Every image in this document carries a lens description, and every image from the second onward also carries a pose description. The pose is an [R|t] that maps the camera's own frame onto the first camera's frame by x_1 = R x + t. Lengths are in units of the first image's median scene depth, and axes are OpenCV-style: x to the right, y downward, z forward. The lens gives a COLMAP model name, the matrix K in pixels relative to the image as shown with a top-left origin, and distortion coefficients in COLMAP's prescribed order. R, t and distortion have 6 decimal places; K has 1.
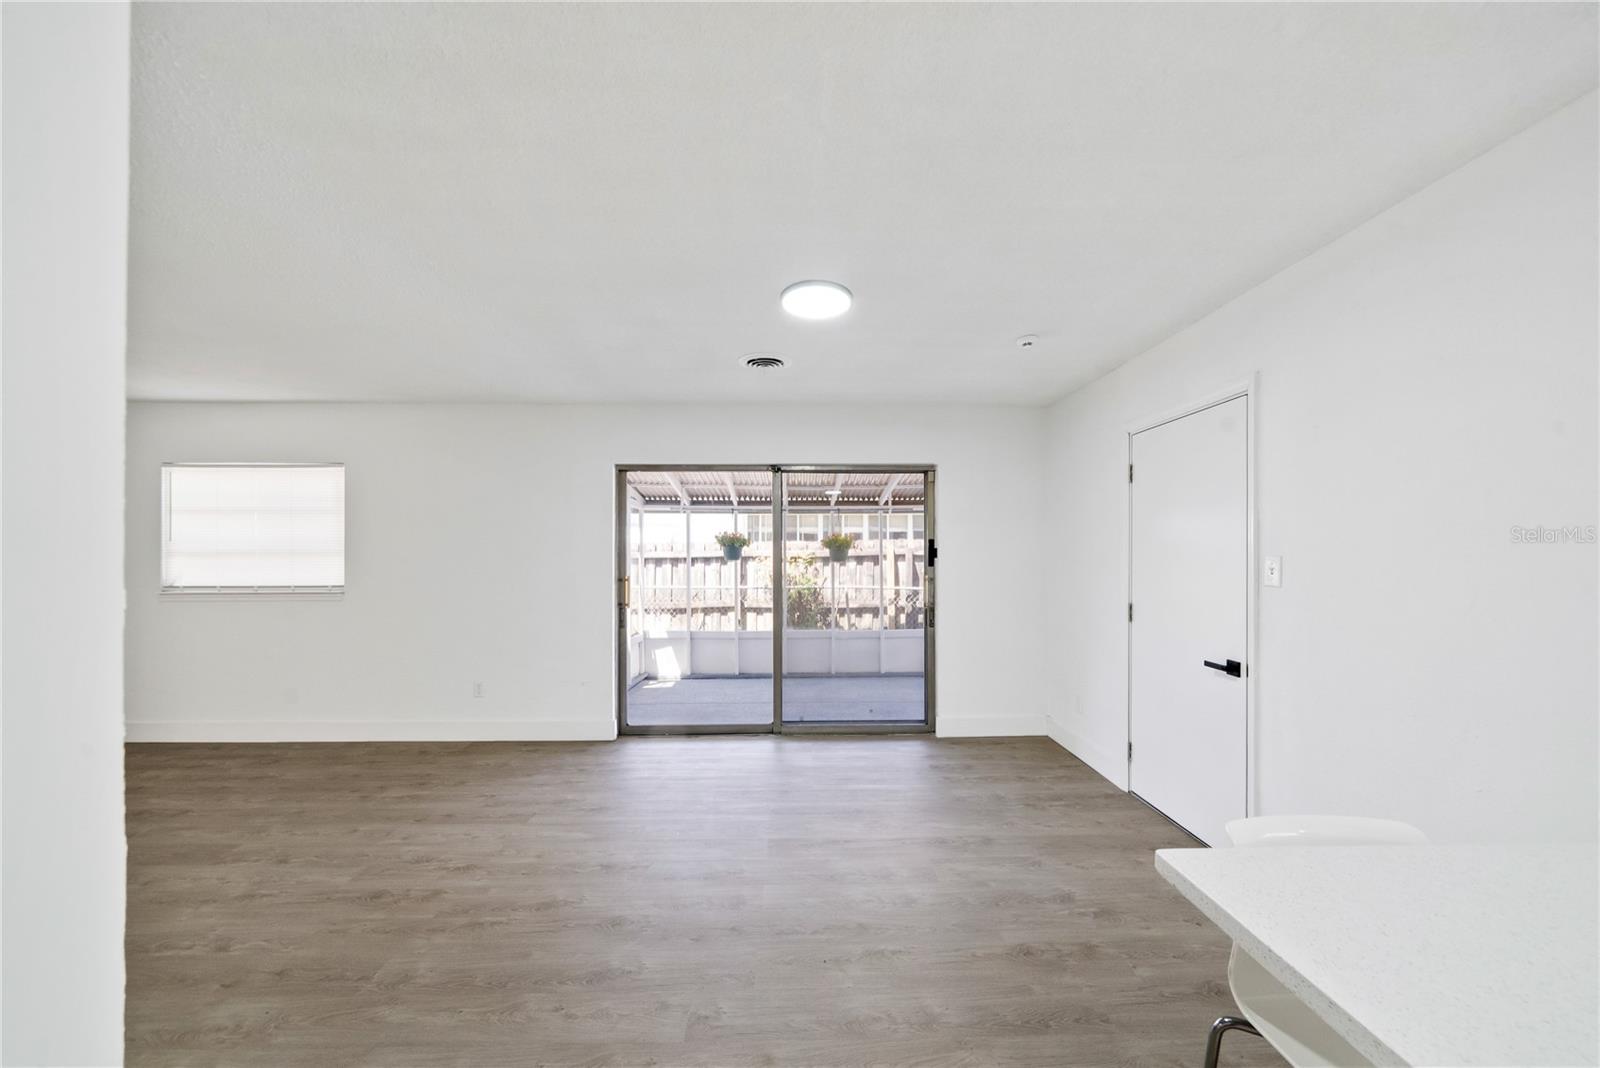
lens RADIAL K [[555.5, 0, 816.9], [0, 555.5, 545.4], [0, 0, 1]] dist [-0.002941, -0.000281]
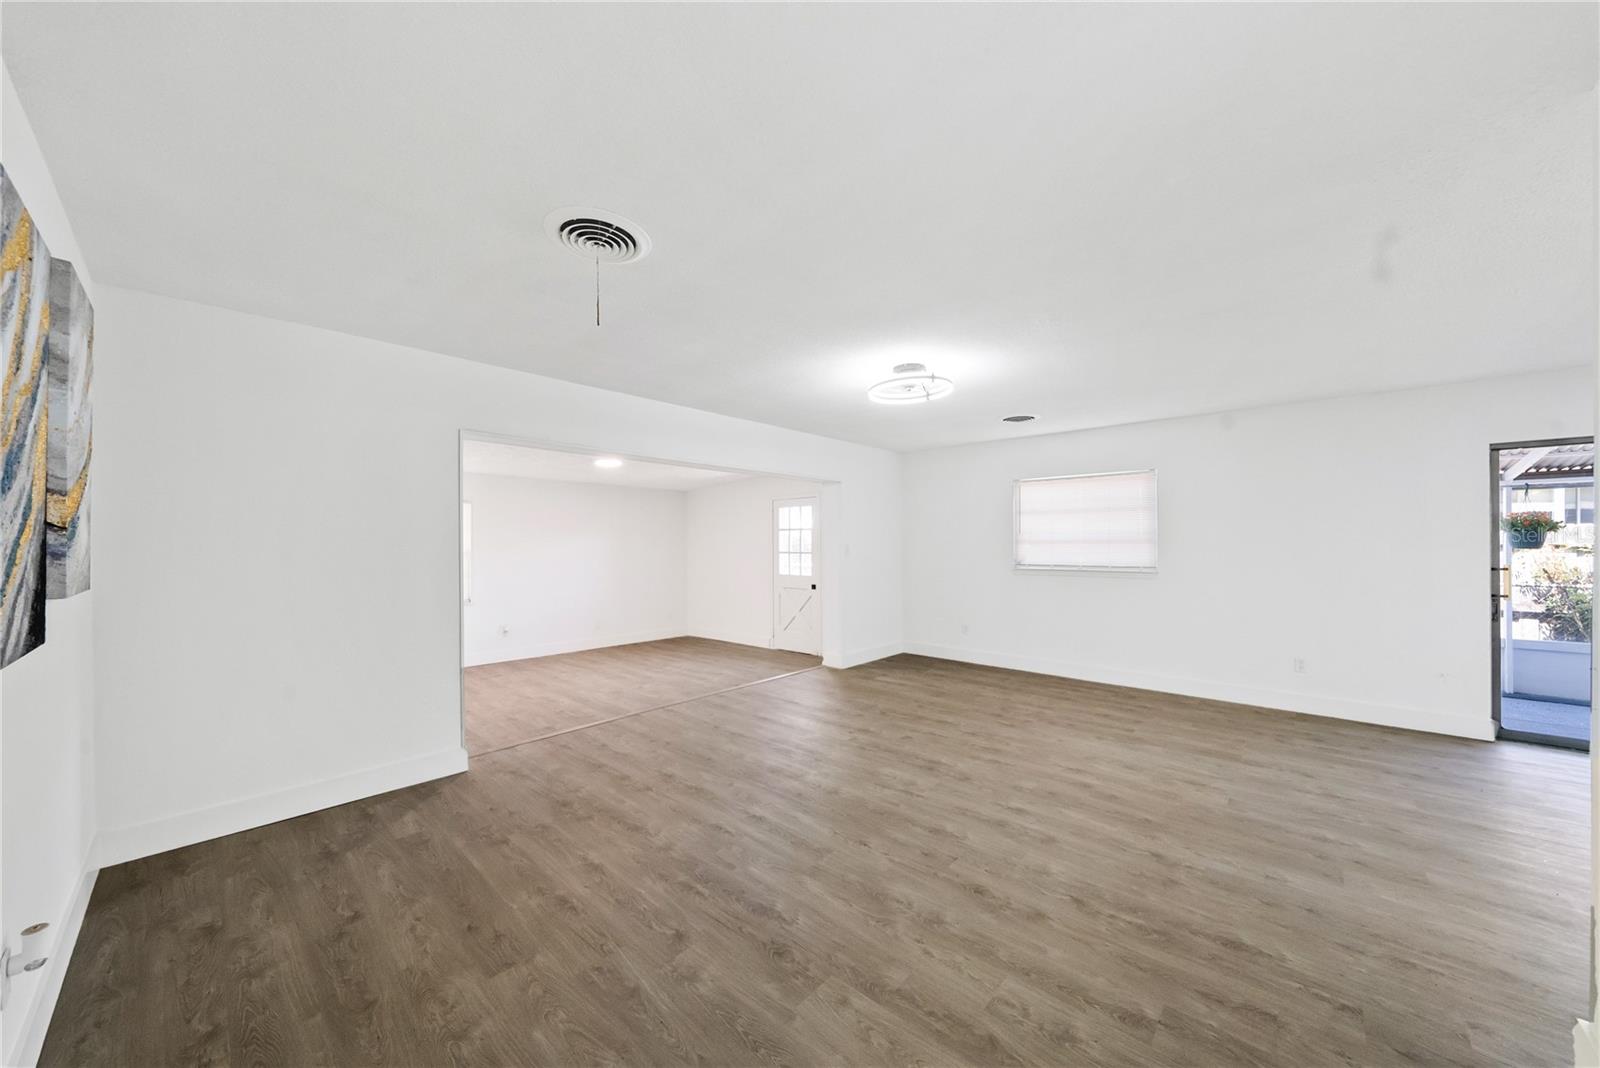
lens RADIAL K [[555.5, 0, 816.6], [0, 555.5, 538.1], [0, 0, 1]] dist [-0.002941, -0.000281]
pose [[0.731336, -0.007803, -0.681973, -0.649665], [0.003997, 0.999966, -0.007154, 0.015804], [0.682006, 0.002506, 0.731342, -0.512918]]
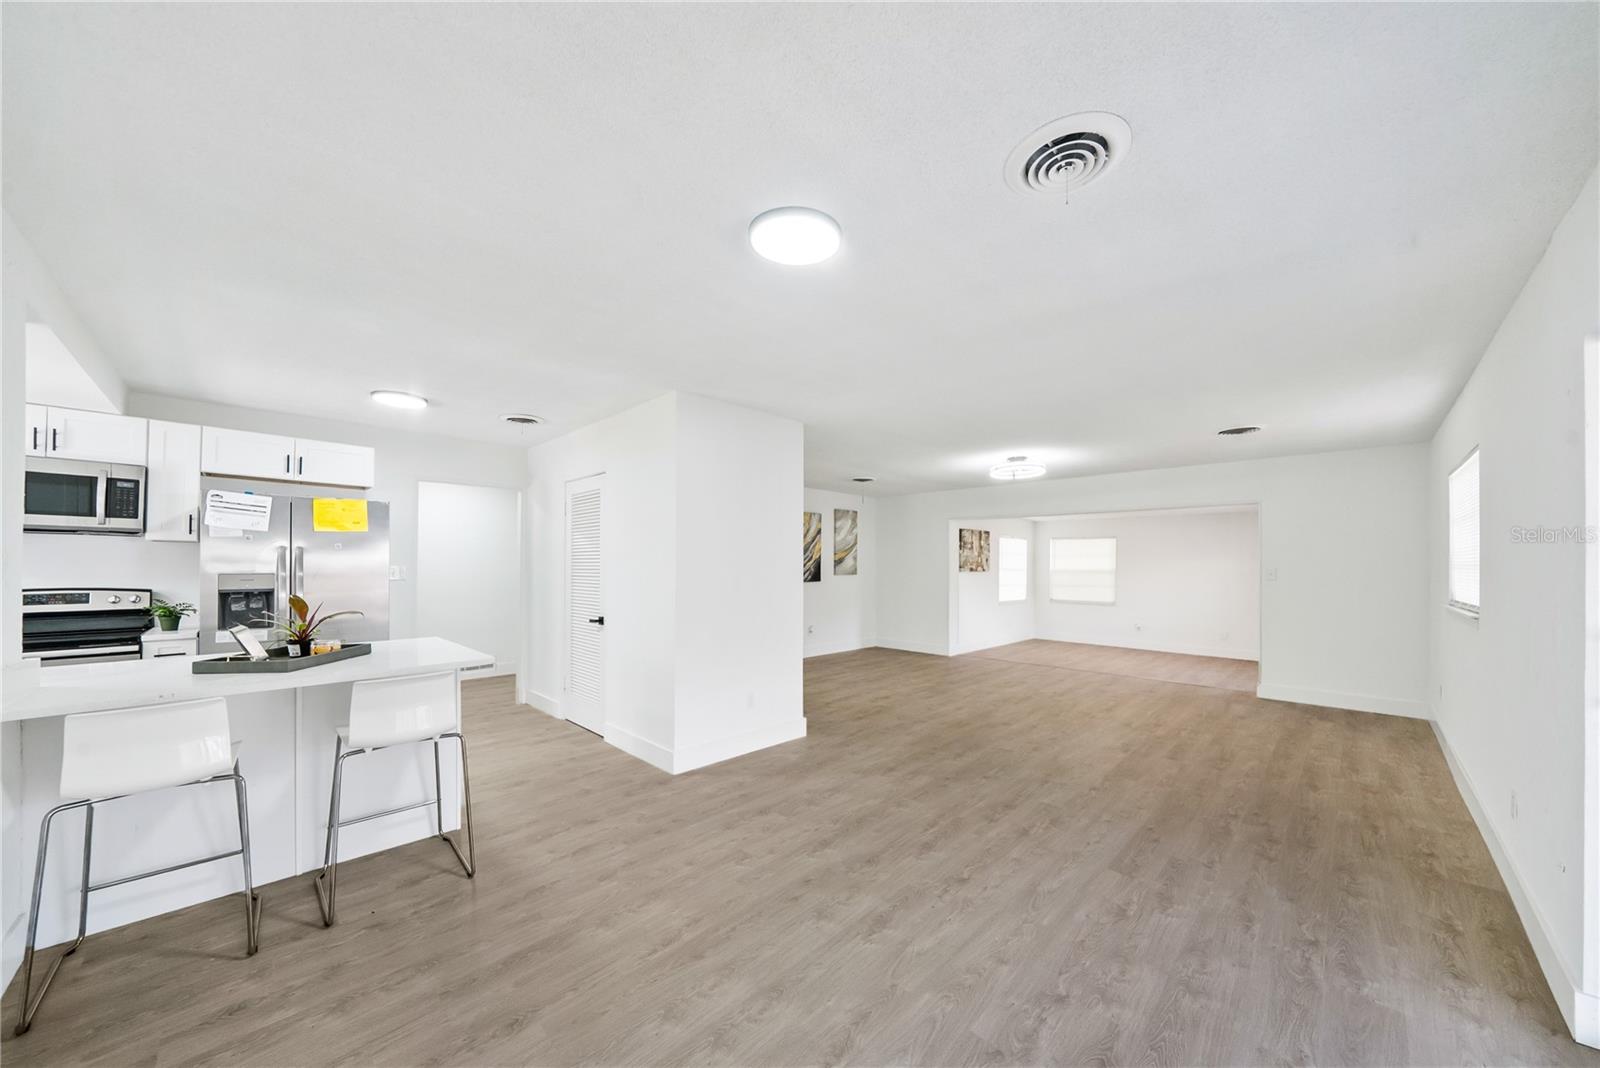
lens RADIAL K [[555.5, 0, 797.1], [0, 555.5, 549.8], [0, 0, 1]] dist [-0.002941, -0.000281]
pose [[-0.735033, -0.016760, -0.677824, 0.359500], [0.006308, 0.999482, -0.031555, 0.014668], [0.678002, -0.027470, -0.734546, 1.075879]]
